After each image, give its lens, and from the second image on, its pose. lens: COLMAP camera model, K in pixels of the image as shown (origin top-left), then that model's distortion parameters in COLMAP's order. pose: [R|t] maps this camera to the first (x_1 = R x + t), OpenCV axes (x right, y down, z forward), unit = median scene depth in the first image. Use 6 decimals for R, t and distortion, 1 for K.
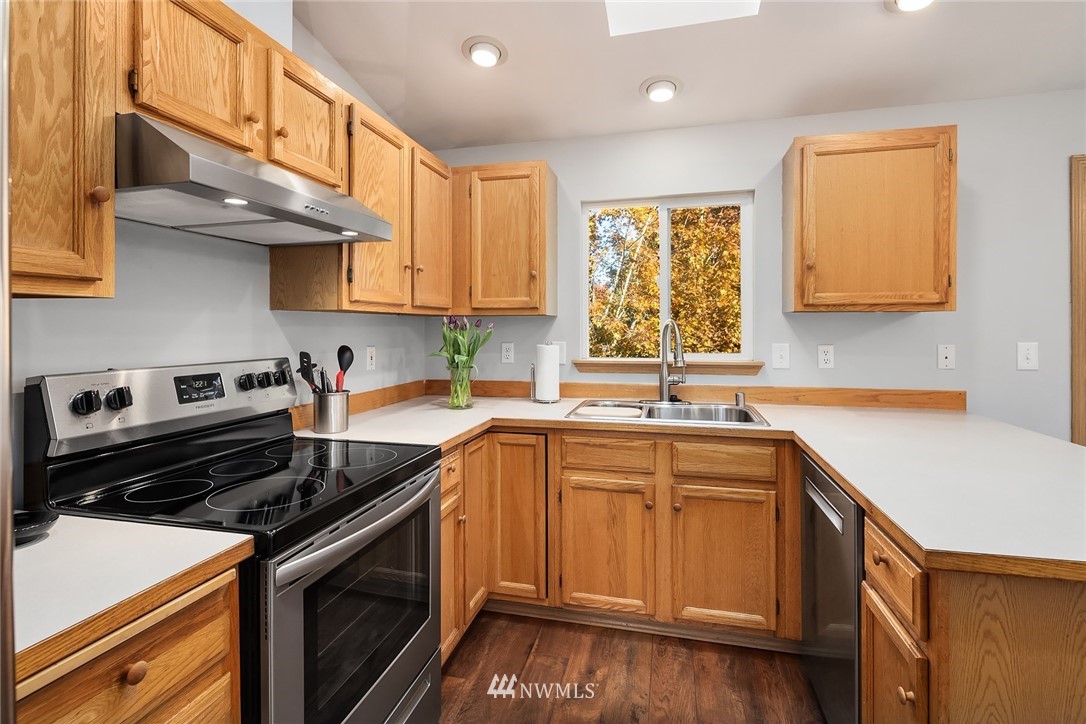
lens RADIAL K [[517.3, 0, 538.7], [0, 517.3, 325.1], [0, 0, 1]] dist [-0.000907, -0.000297]
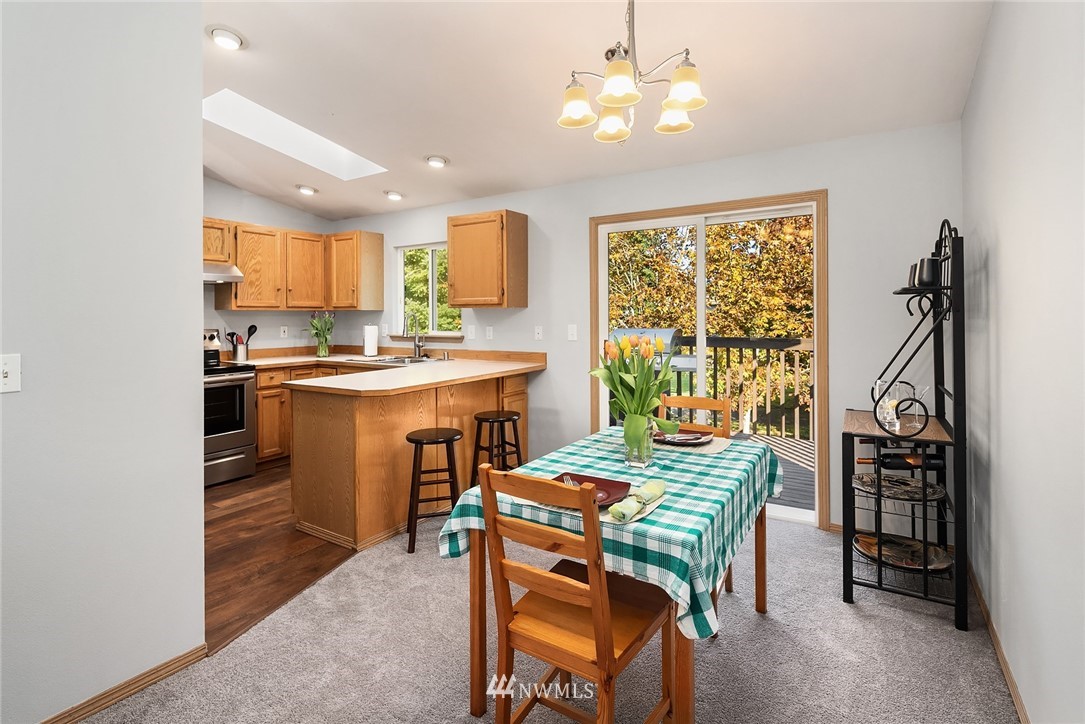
lens RADIAL K [[532.8, 0, 547.6], [0, 532.8, 315.3], [0, 0, 1]] dist [0.000074, 0.000122]
pose [[0.952635, -0.003898, -0.304092, 1.377195], [0.004851, 0.999985, 0.002378, -0.002264], [0.304078, -0.003740, 0.952640, -0.728753]]
